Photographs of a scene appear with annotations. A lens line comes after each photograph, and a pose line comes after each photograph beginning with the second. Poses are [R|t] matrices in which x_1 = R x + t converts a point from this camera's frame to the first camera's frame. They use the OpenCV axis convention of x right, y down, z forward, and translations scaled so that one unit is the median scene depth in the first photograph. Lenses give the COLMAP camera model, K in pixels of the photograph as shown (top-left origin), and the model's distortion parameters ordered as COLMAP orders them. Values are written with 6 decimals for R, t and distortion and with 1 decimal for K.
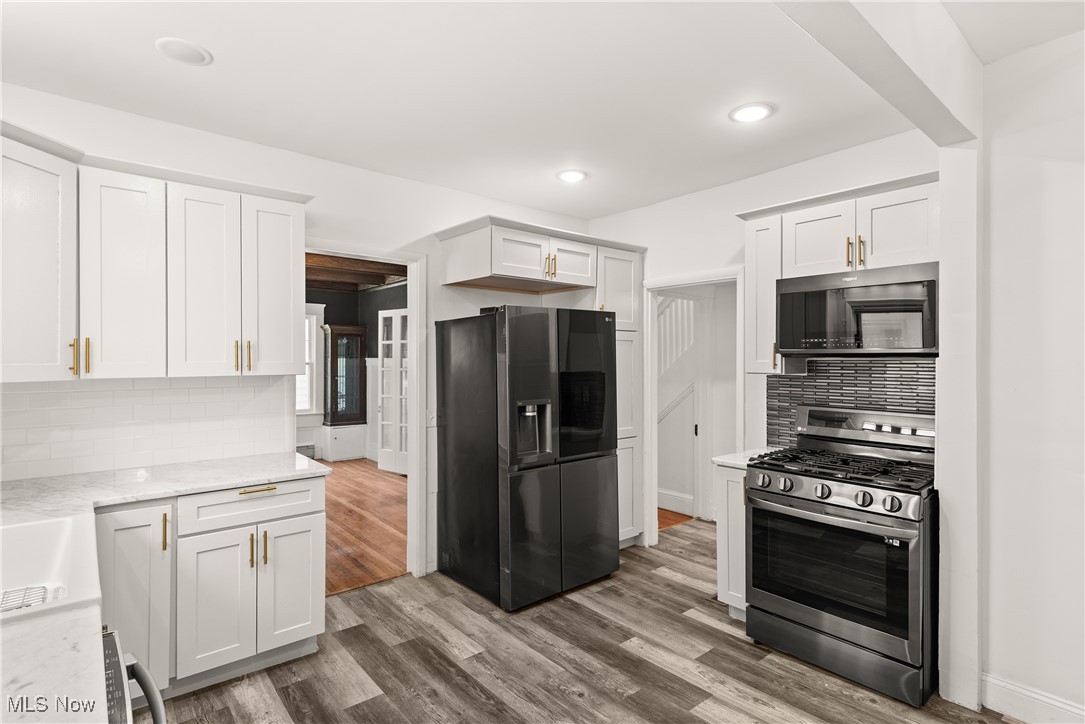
lens RADIAL K [[544.5, 0, 545.2], [0, 544.5, 358.9], [0, 0, 1]] dist [0.012937, -0.000345]
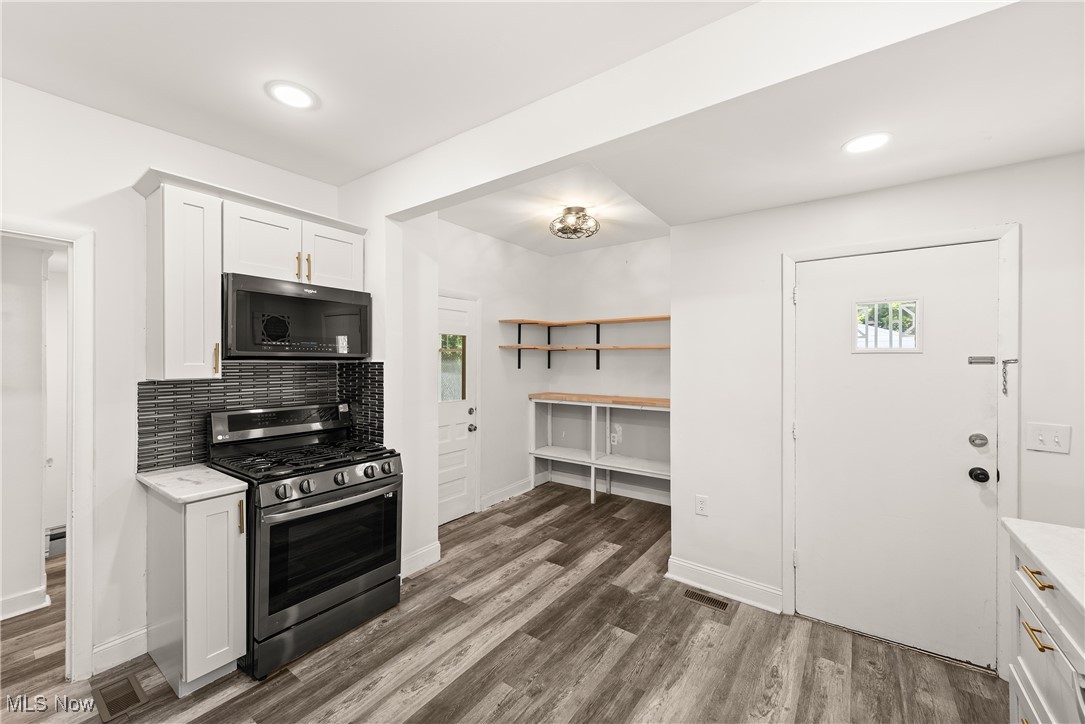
lens RADIAL K [[425.9, 0, 541.9], [0, 425.9, 361.4], [0, 0, 1]] dist [0.003867, 0.000152]
pose [[-0.238453, 0.001038, 0.971154, -0.396233], [-0.000569, 0.999999, -0.001208, 0.000718], [-0.971154, -0.000841, -0.238452, 0.713592]]
